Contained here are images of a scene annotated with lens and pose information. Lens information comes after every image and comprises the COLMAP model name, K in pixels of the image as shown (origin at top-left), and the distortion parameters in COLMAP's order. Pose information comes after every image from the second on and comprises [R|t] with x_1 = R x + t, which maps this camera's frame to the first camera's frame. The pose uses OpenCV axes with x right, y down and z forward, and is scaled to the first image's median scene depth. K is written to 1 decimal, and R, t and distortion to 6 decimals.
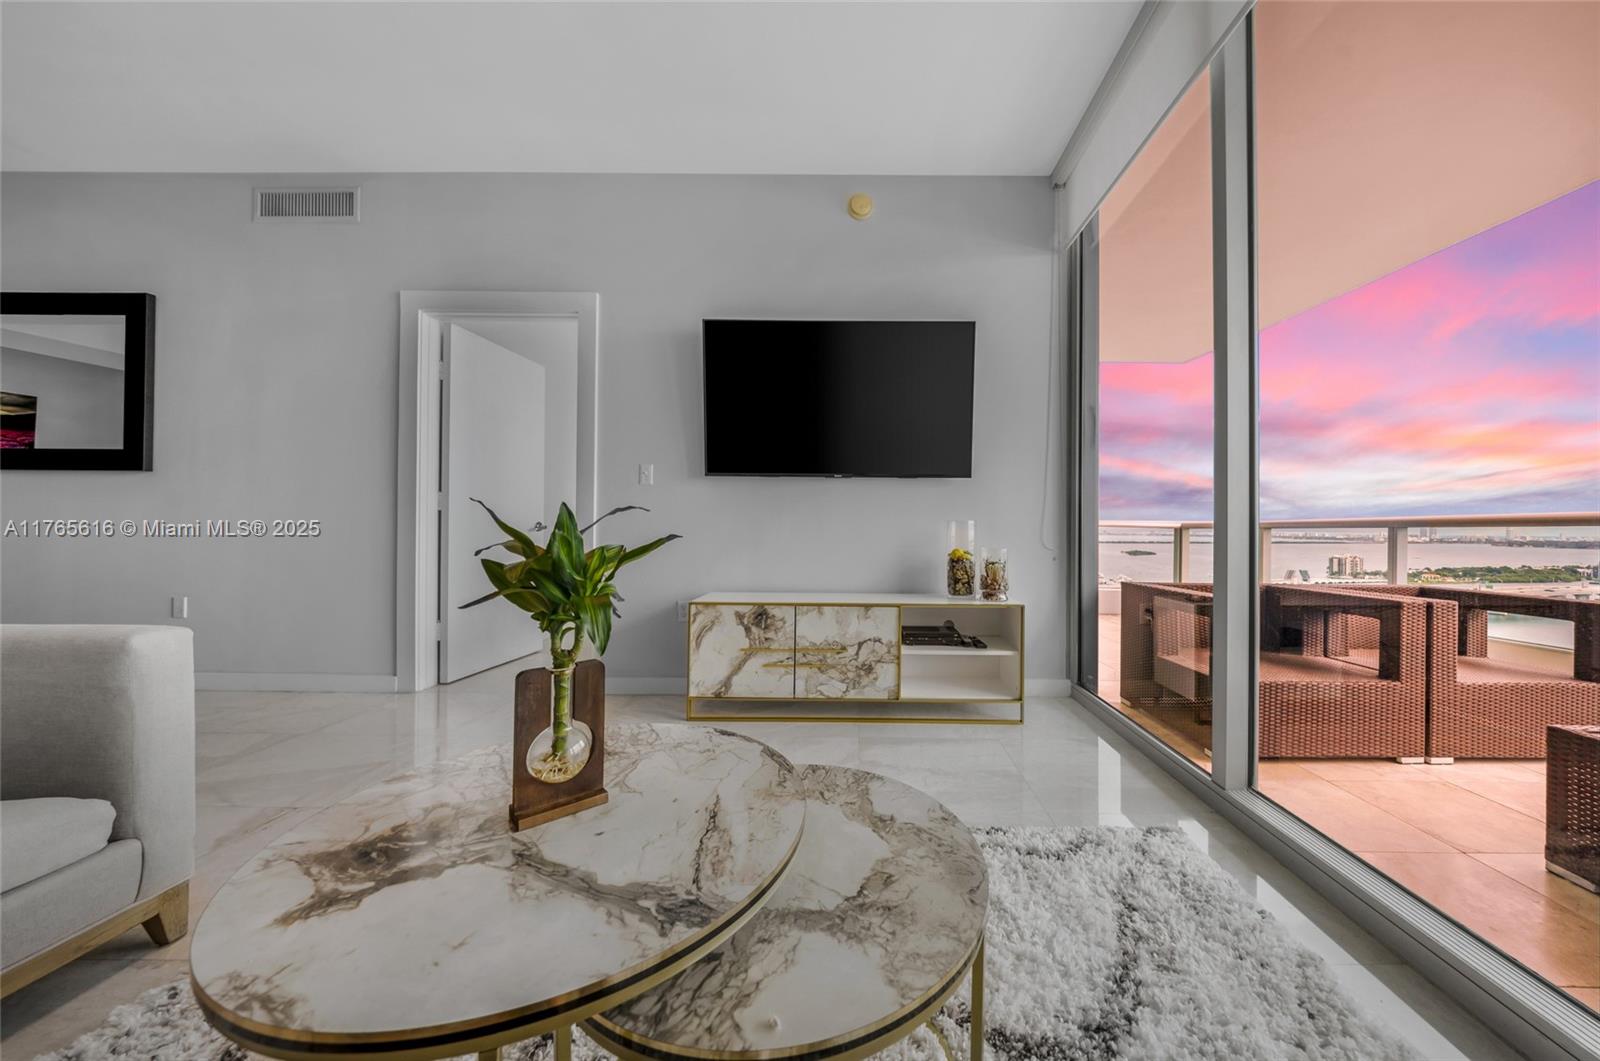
lens RADIAL K [[508.6, 0, 845.8], [0, 508.6, 528.9], [0, 0, 1]] dist [-0.004494, -0.001087]
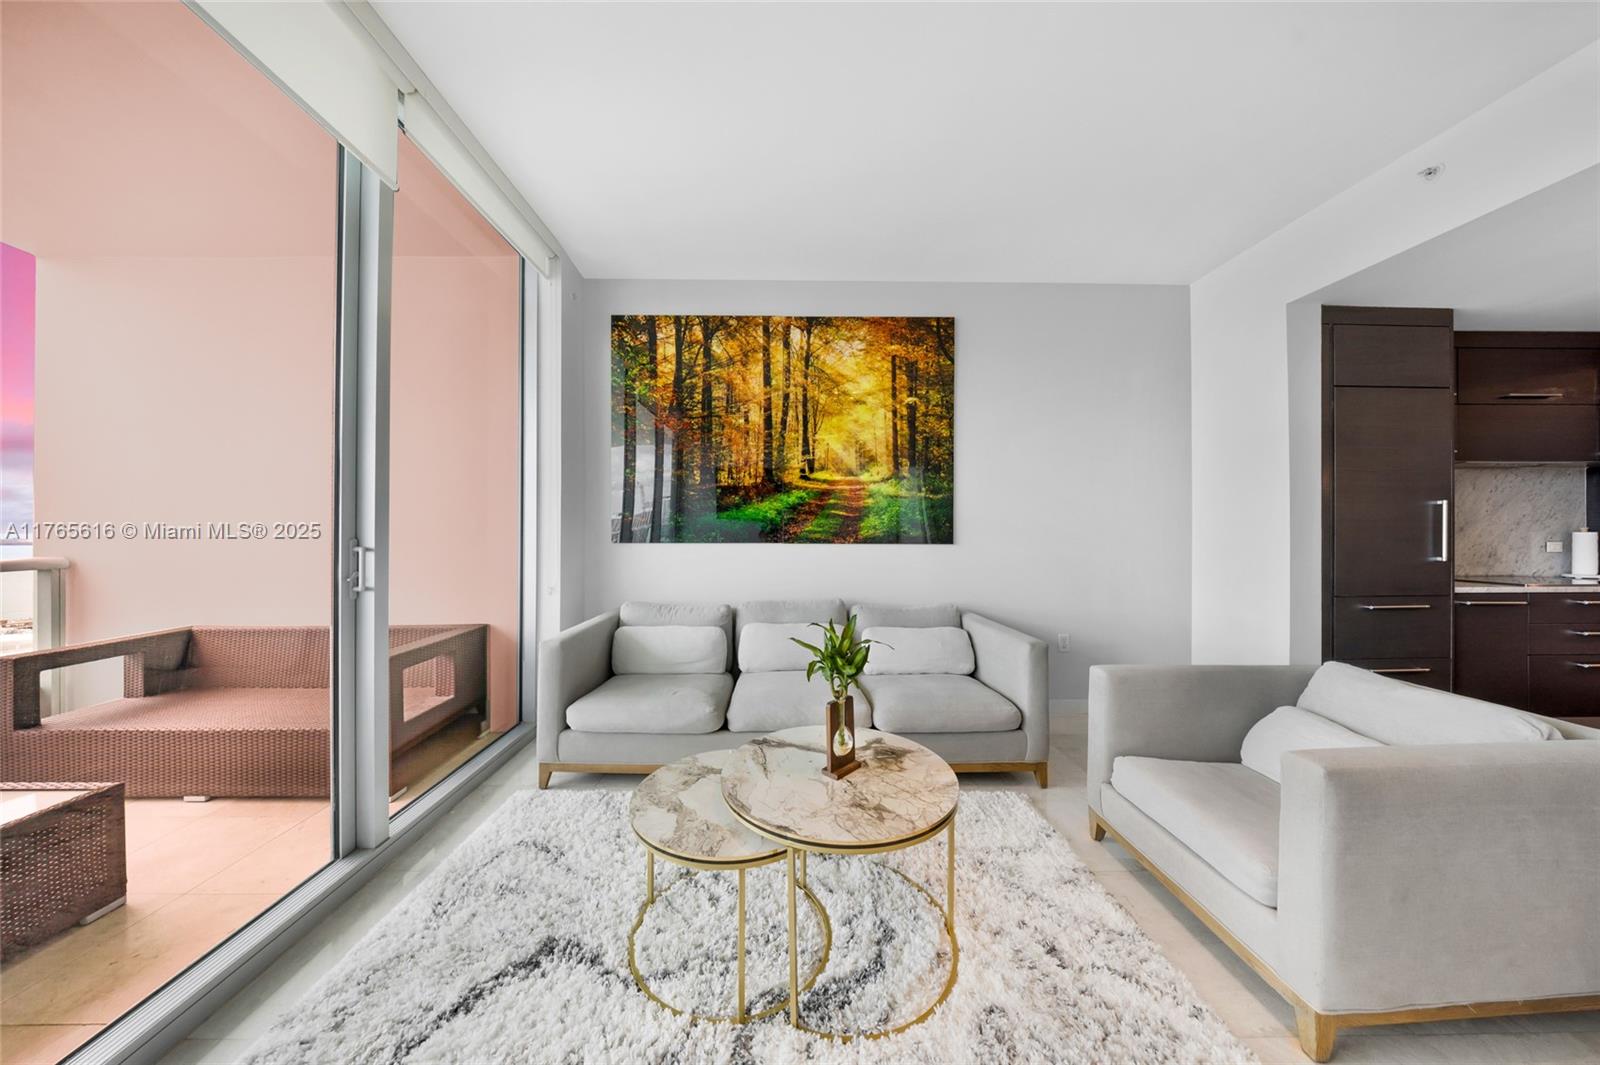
lens RADIAL K [[508.6, 0, 771.5], [0, 508.6, 531.3], [0, 0, 1]] dist [-0.004494, -0.001087]
pose [[-0.999920, -0.011400, 0.005443, -0.084527], [-0.011356, 0.999903, 0.008056, -0.127076], [-0.005535, 0.007993, -0.999953, 0.911465]]
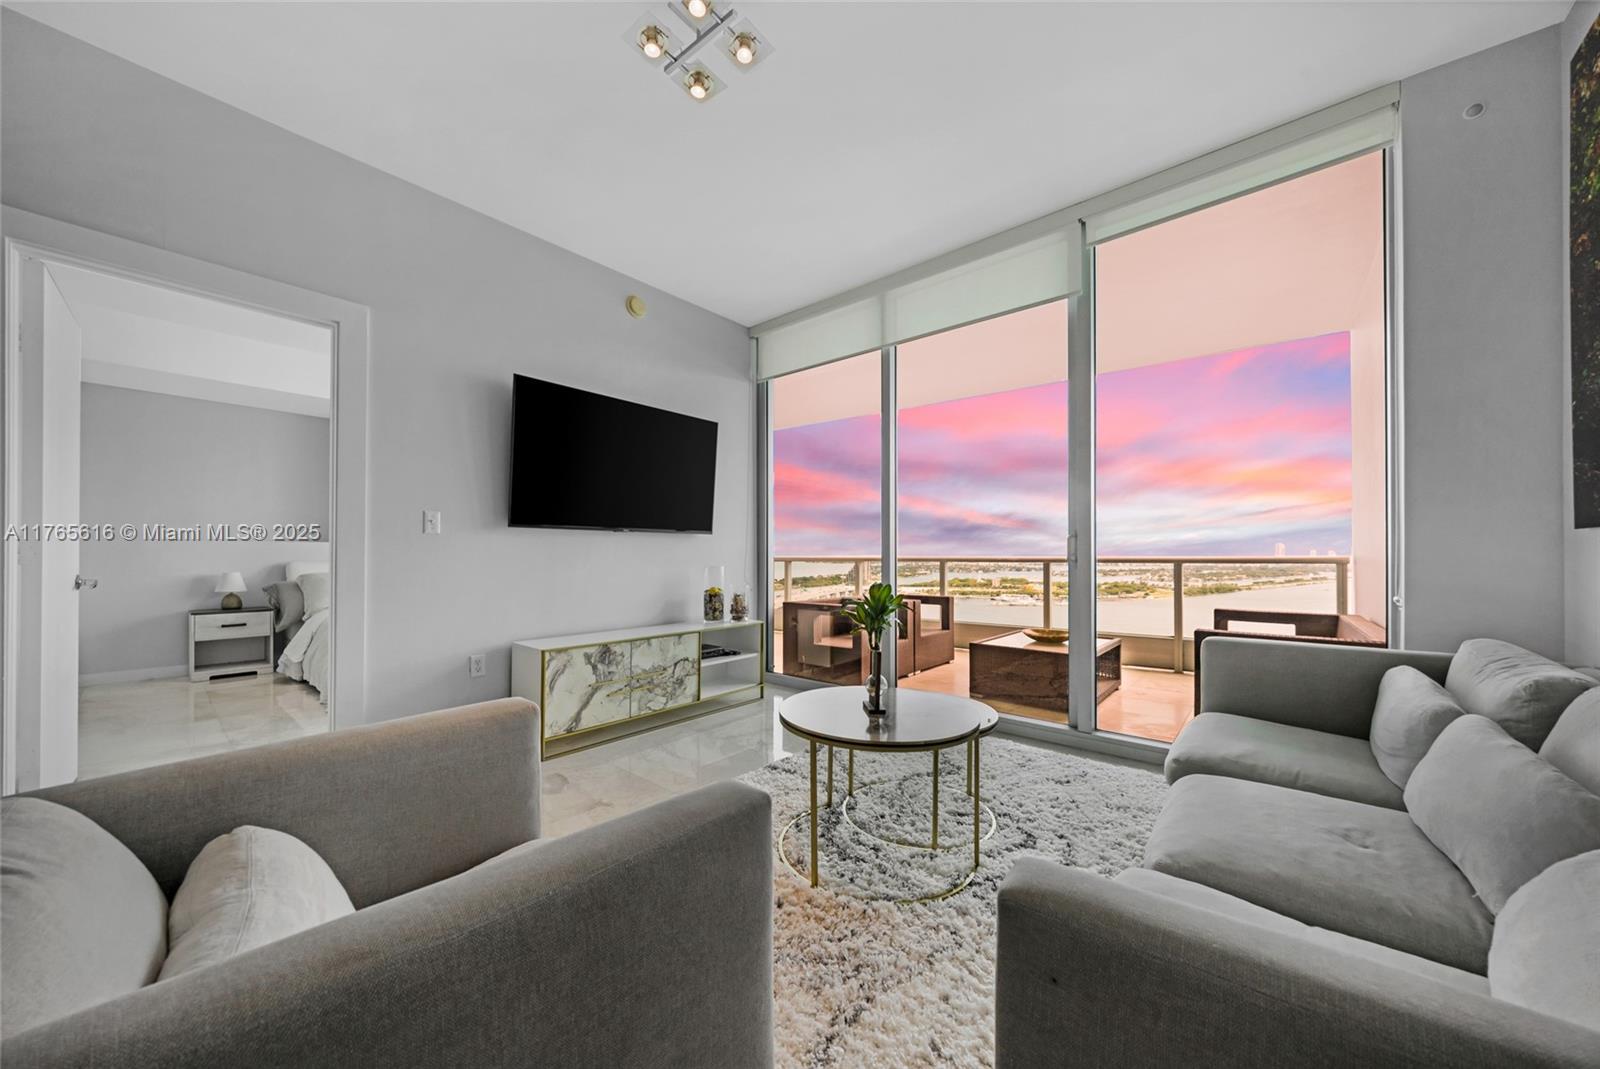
lens RADIAL K [[564.5, 0, 810.0], [0, 564.5, 548.8], [0, 0, 1]] dist [0.011081, -0.000761]
pose [[0.646498, -0.002348, 0.762912, -0.853418], [0.007674, 0.999965, -0.003425, -0.062060], [-0.762877, 0.008069, 0.646494, -0.201603]]
